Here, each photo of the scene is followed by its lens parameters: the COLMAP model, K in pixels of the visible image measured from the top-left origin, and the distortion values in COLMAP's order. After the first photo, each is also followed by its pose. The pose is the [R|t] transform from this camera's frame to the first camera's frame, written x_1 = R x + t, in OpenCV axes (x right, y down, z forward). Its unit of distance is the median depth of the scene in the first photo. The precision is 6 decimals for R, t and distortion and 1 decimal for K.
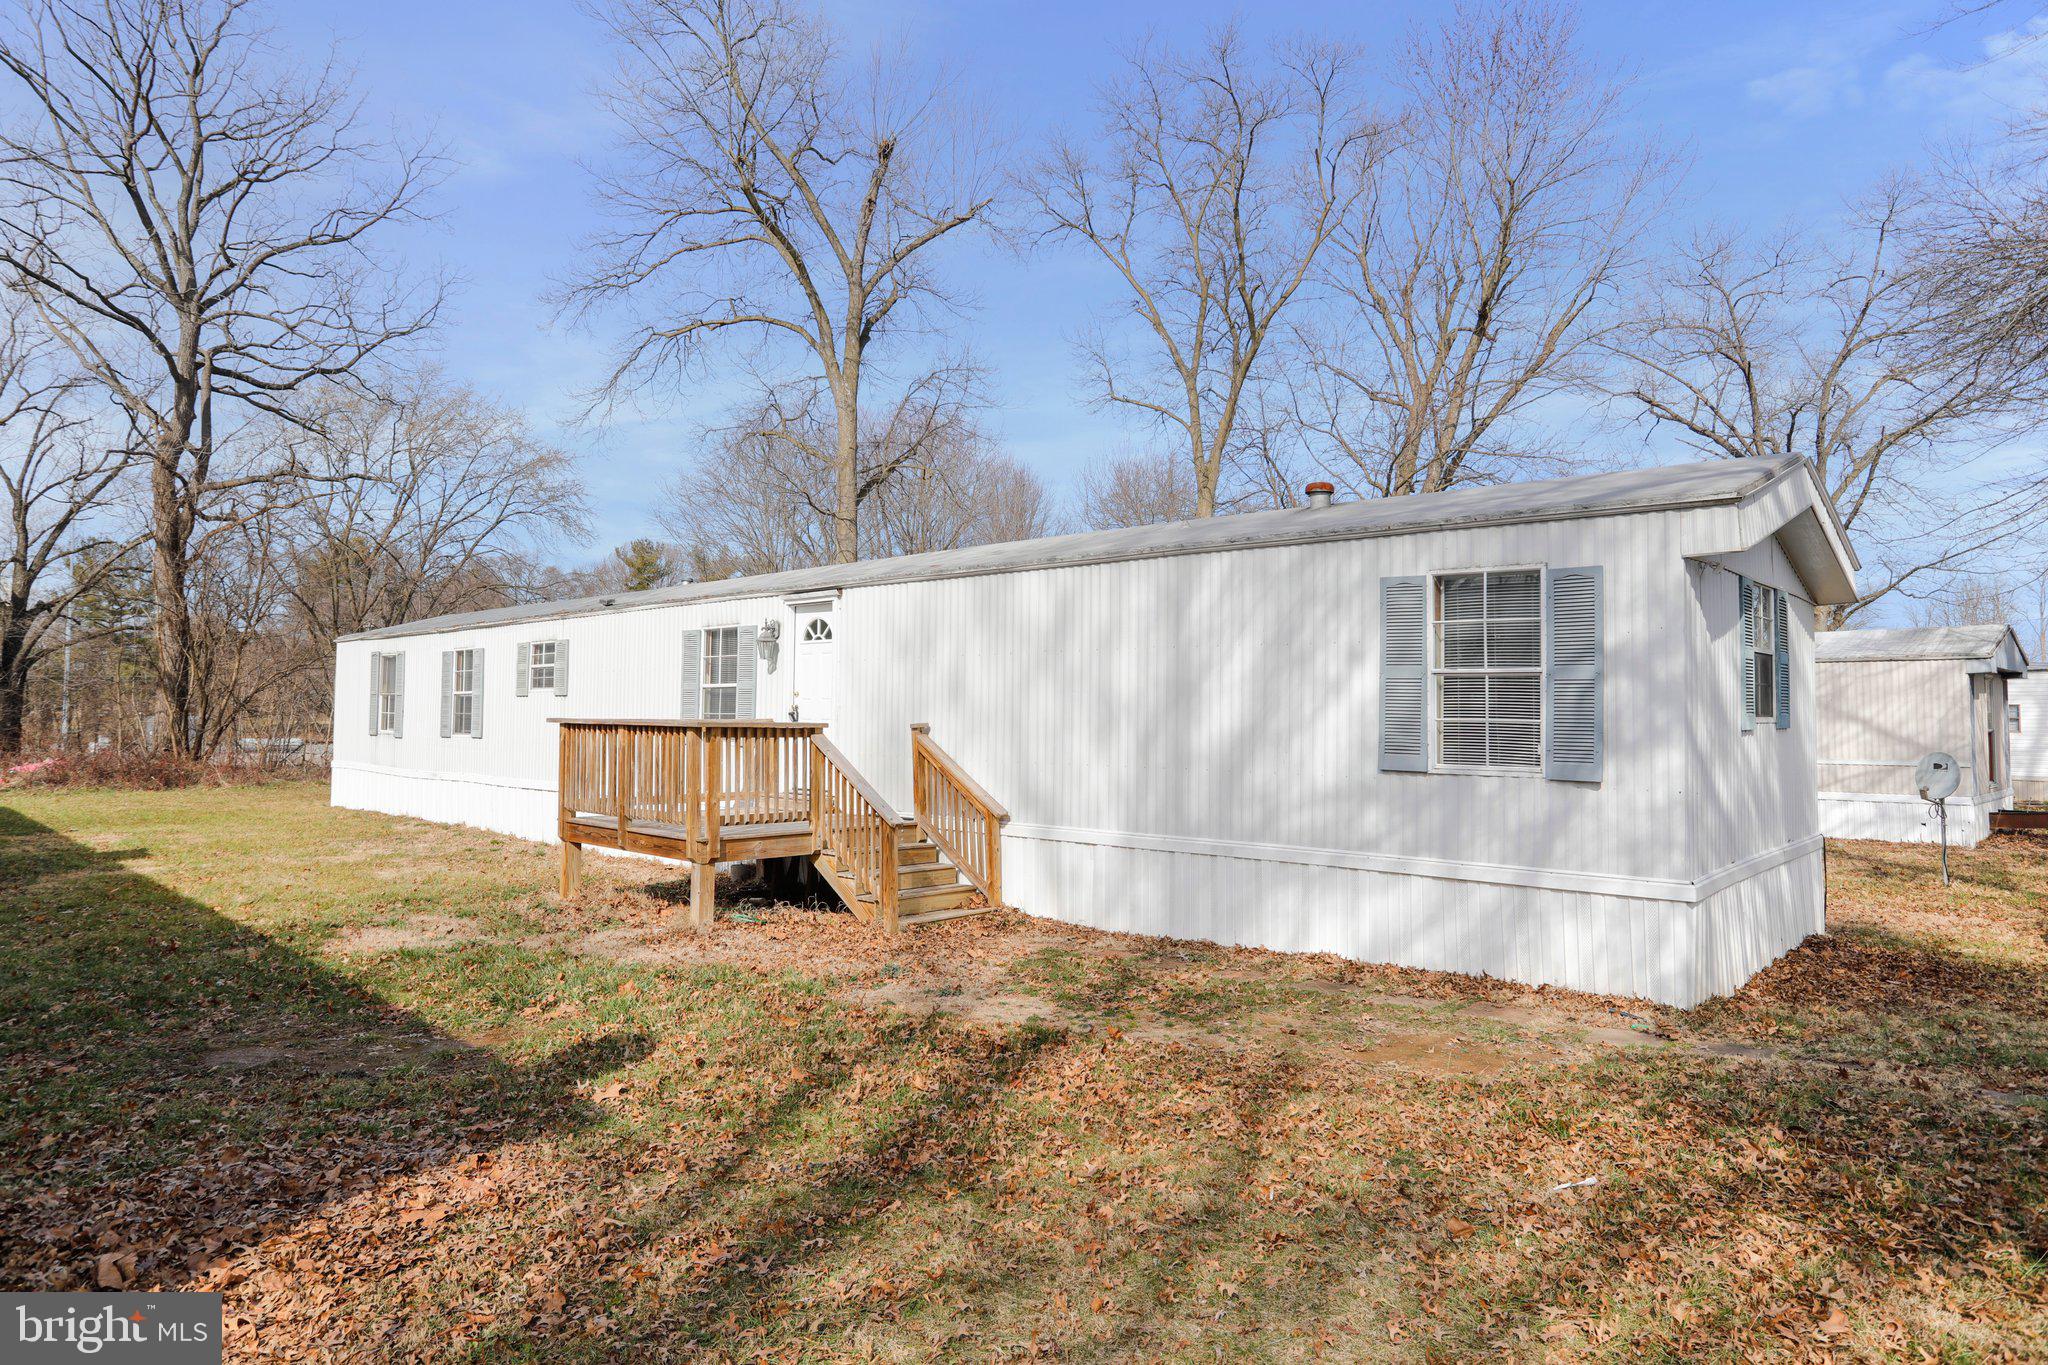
lens RADIAL K [[1281.0, 0, 1026.8], [0, 1281.0, 680.9], [0, 0, 1]] dist [-0.042728, 0.009161]
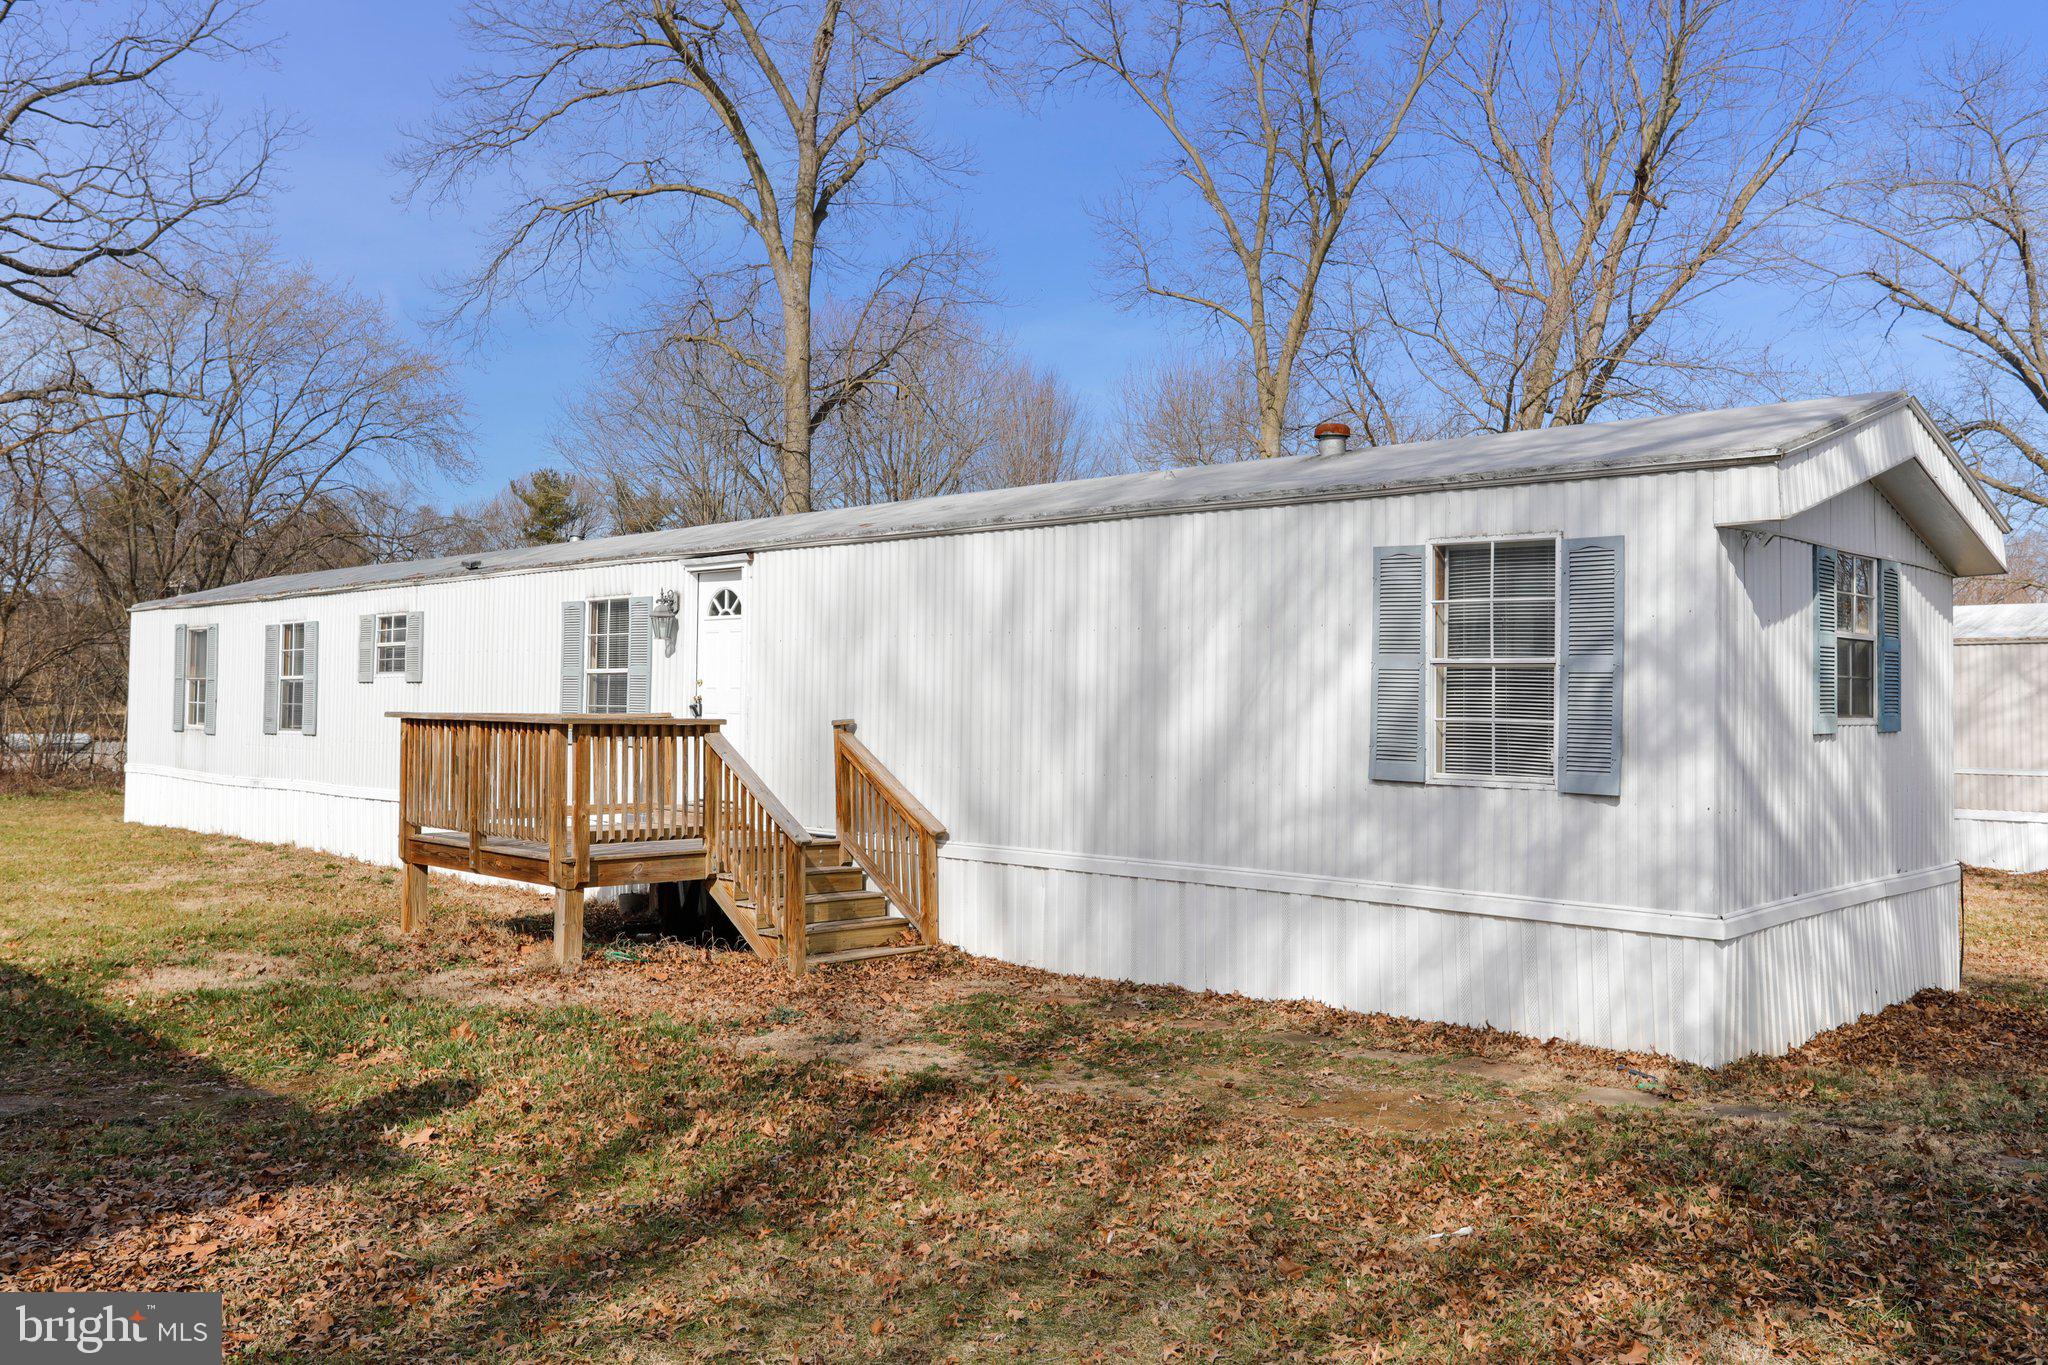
lens RADIAL K [[1716.3, 0, 1023.6], [0, 1716.3, 689.0], [0, 0, 1]] dist [0.003953, -0.004102]
pose [[0.999721, 0.003226, -0.023406, 0.066753], [-0.002818, 0.999844, 0.017419, -0.006794], [0.023459, -0.017349, 0.999574, -0.102559]]
